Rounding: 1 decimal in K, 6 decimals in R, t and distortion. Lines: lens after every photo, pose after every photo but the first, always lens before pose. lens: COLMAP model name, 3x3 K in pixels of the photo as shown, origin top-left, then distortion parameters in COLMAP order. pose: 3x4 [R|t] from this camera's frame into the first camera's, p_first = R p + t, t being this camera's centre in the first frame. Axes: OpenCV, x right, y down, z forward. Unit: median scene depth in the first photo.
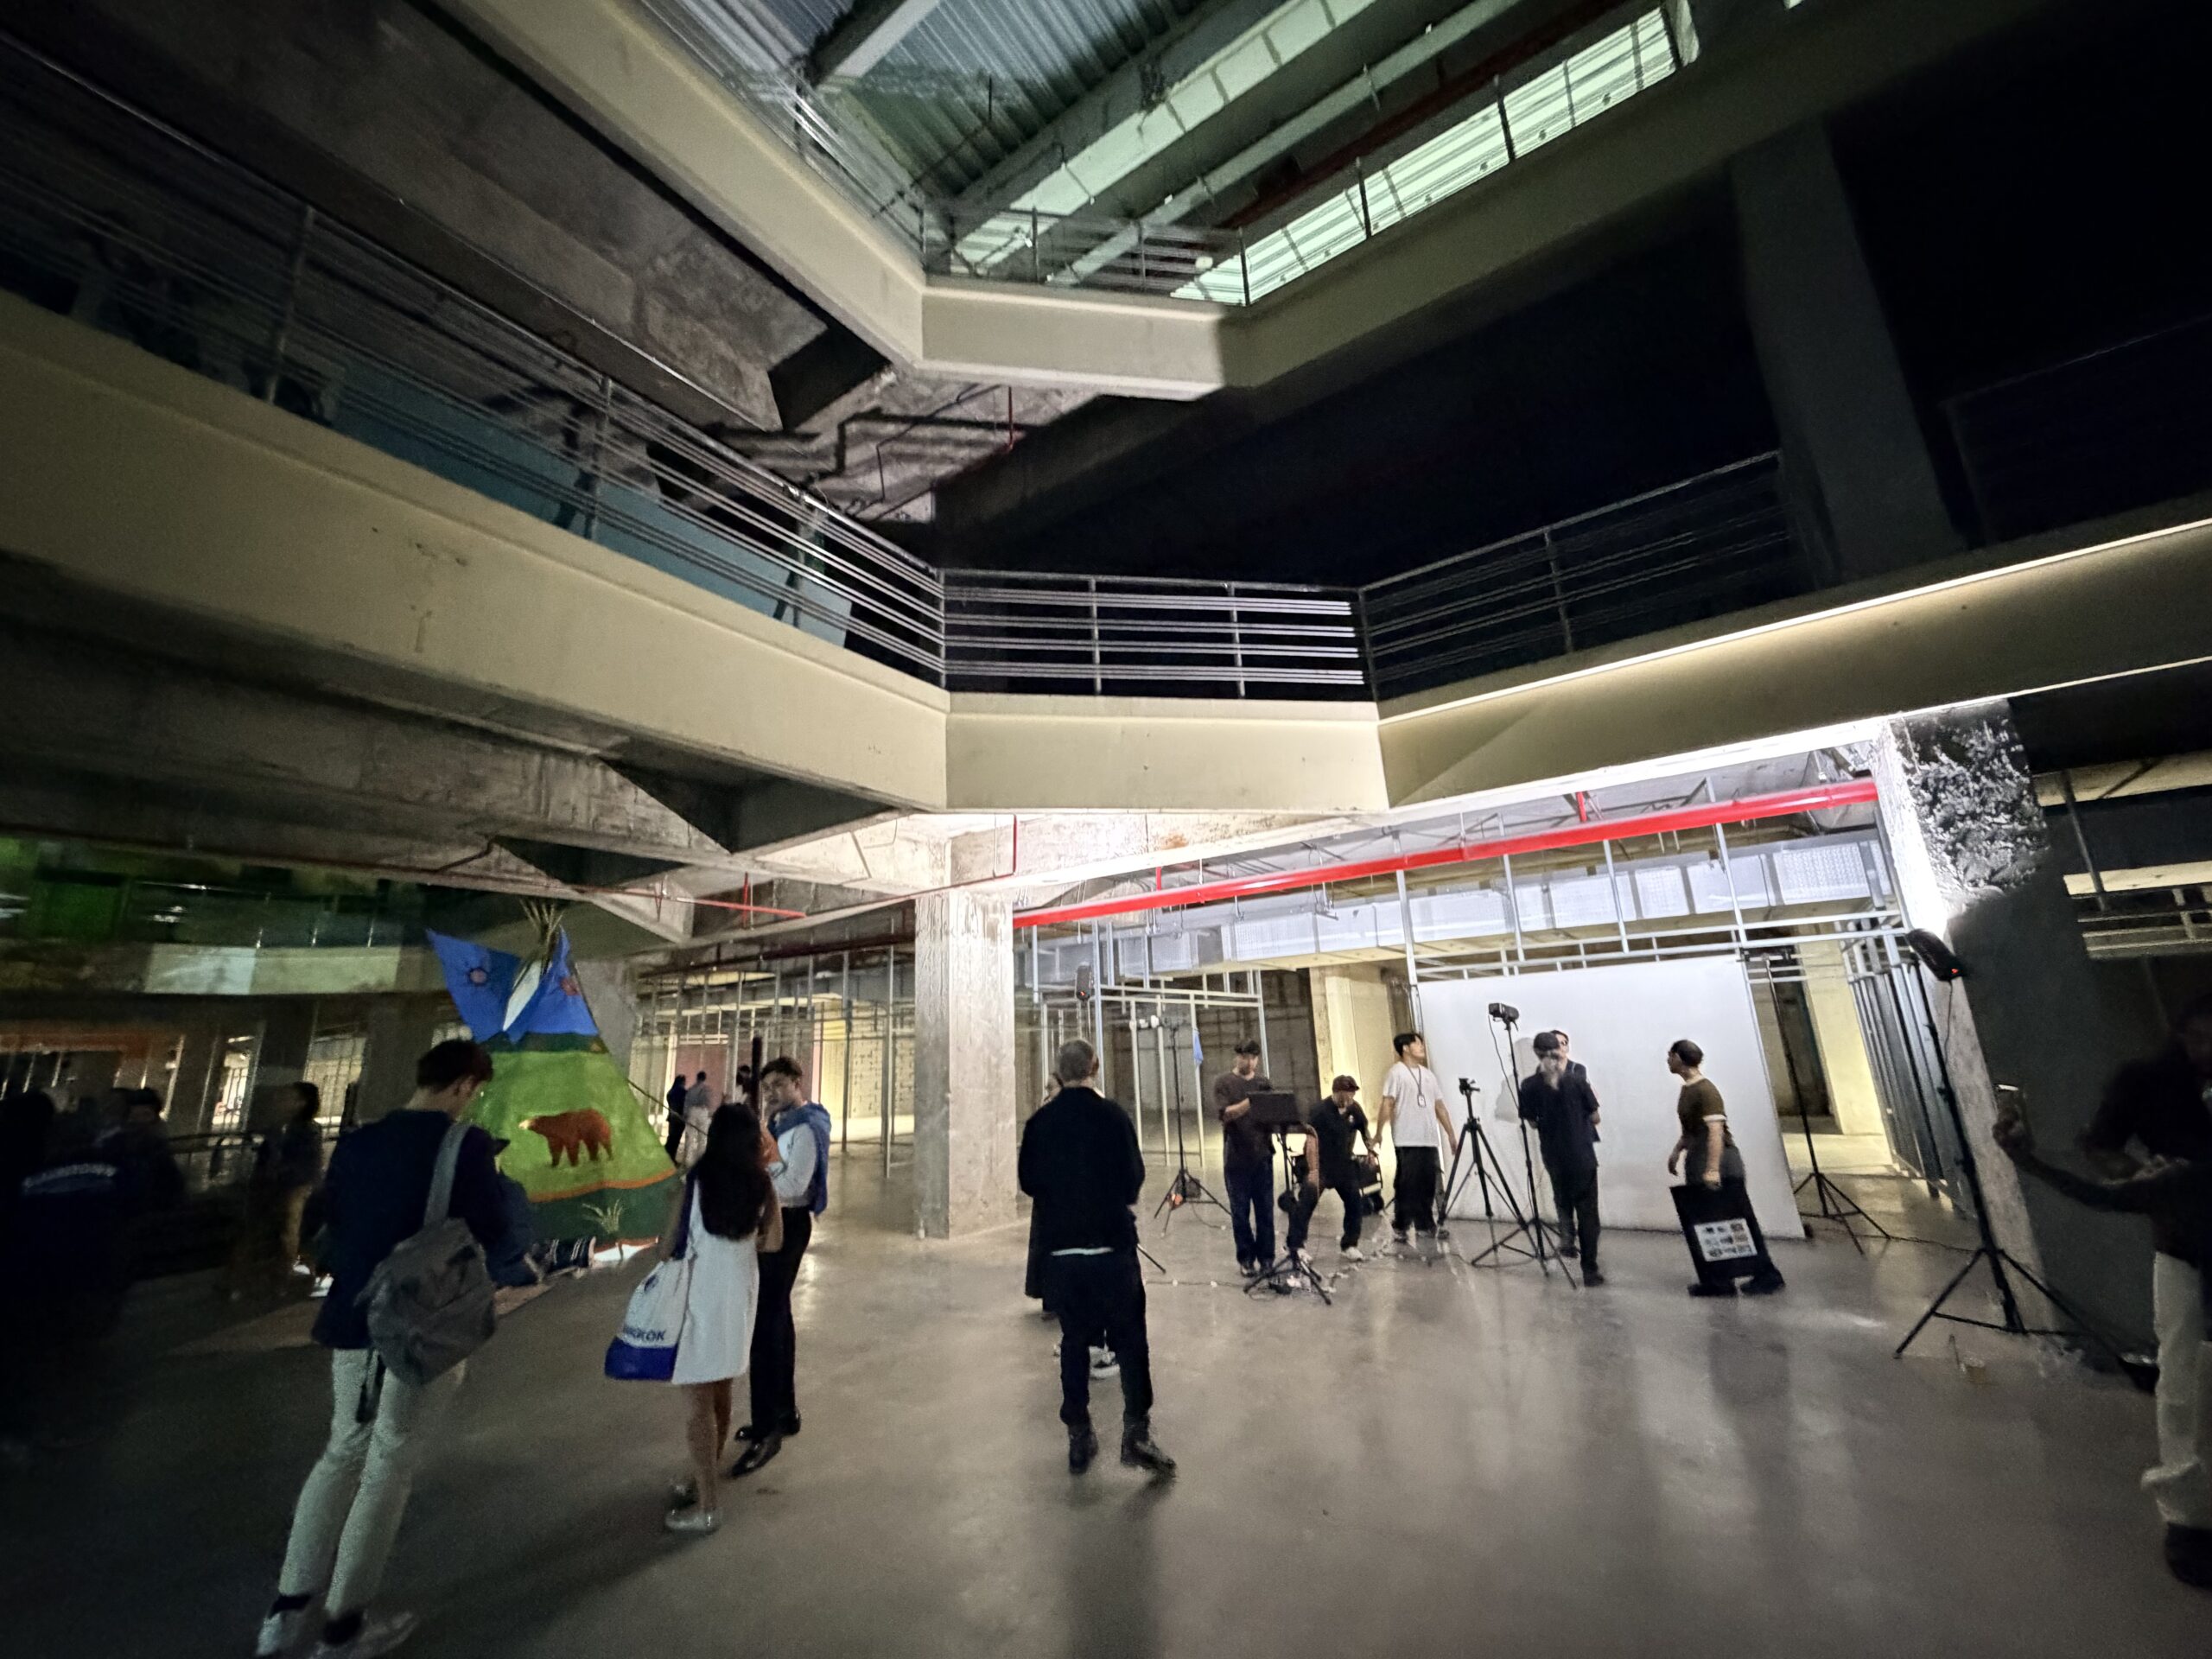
lens RADIAL K [[879.8, 0, 1101.5], [0, 879.8, 826.2], [0, 0, 1]] dist [0.000330, 0.000413]
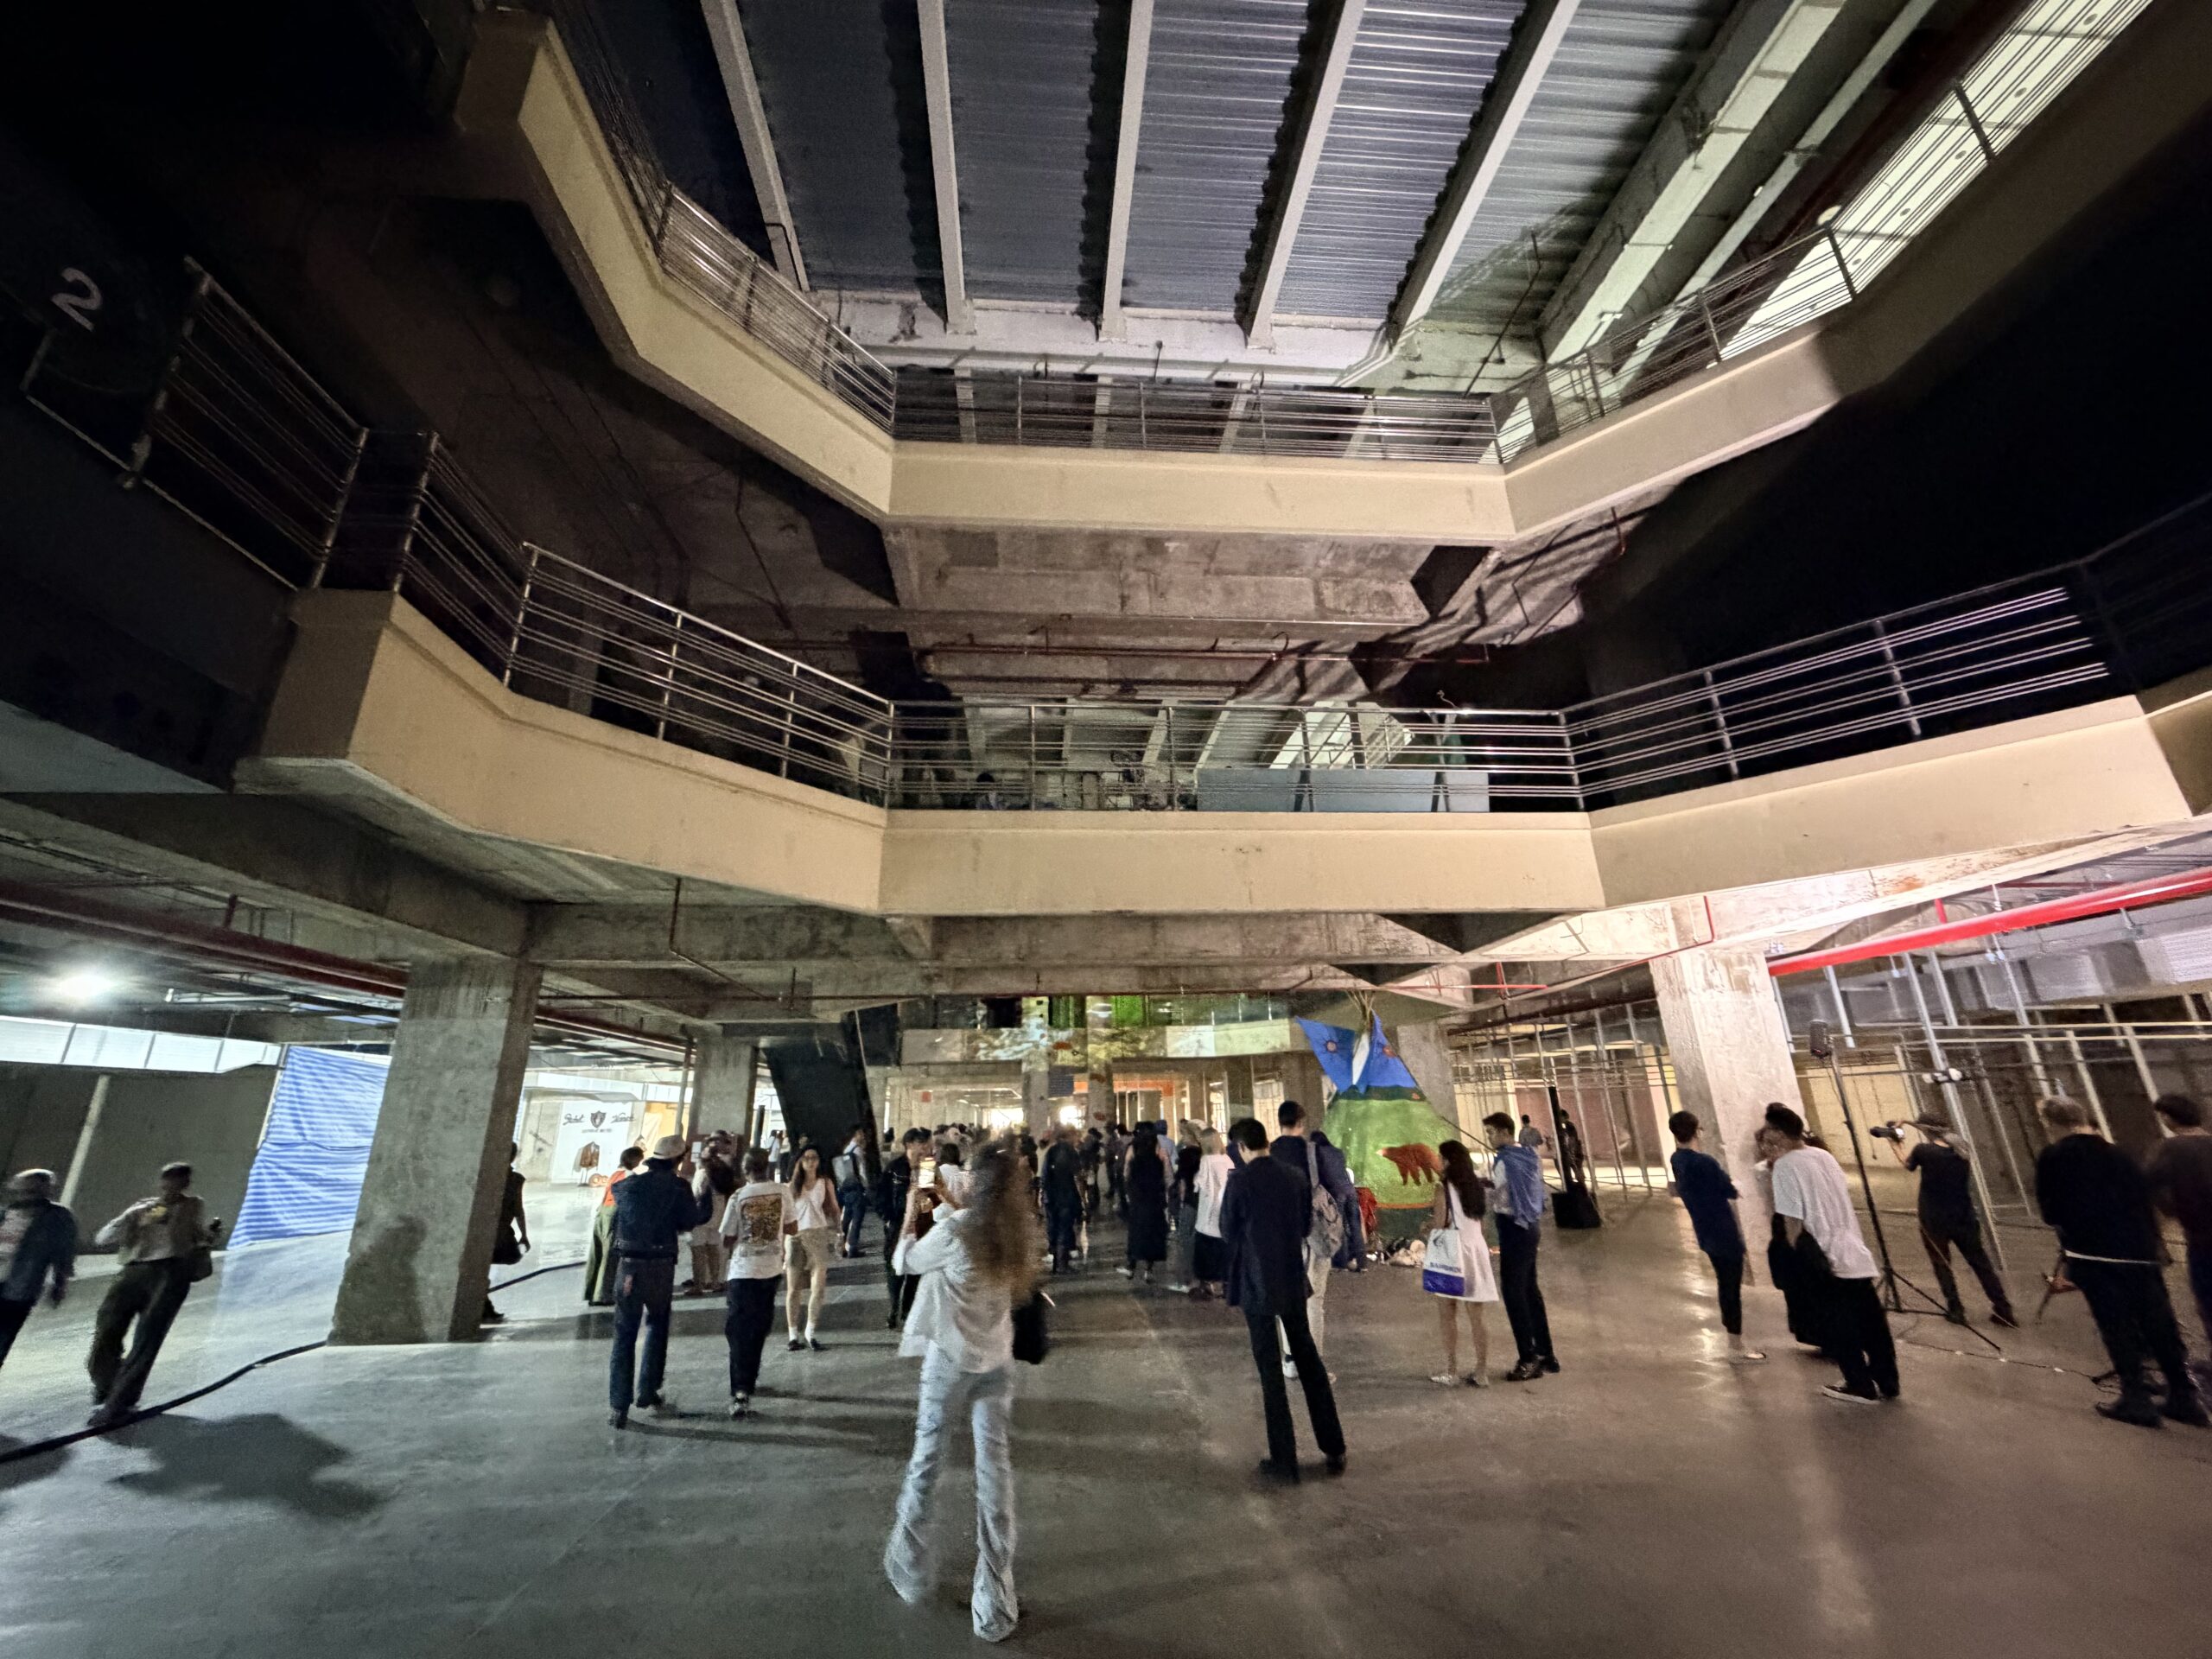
lens RADIAL K [[886.2, 0, 1106.0], [0, 886.2, 829.5], [0, 0, 1]] dist [-0.002208, -0.000301]
pose [[0.640287, -0.214100, -0.737695, 0.204975], [0.188823, 0.974772, -0.119016, -0.073586], [0.744566, -0.063090, 0.664561, -0.219434]]
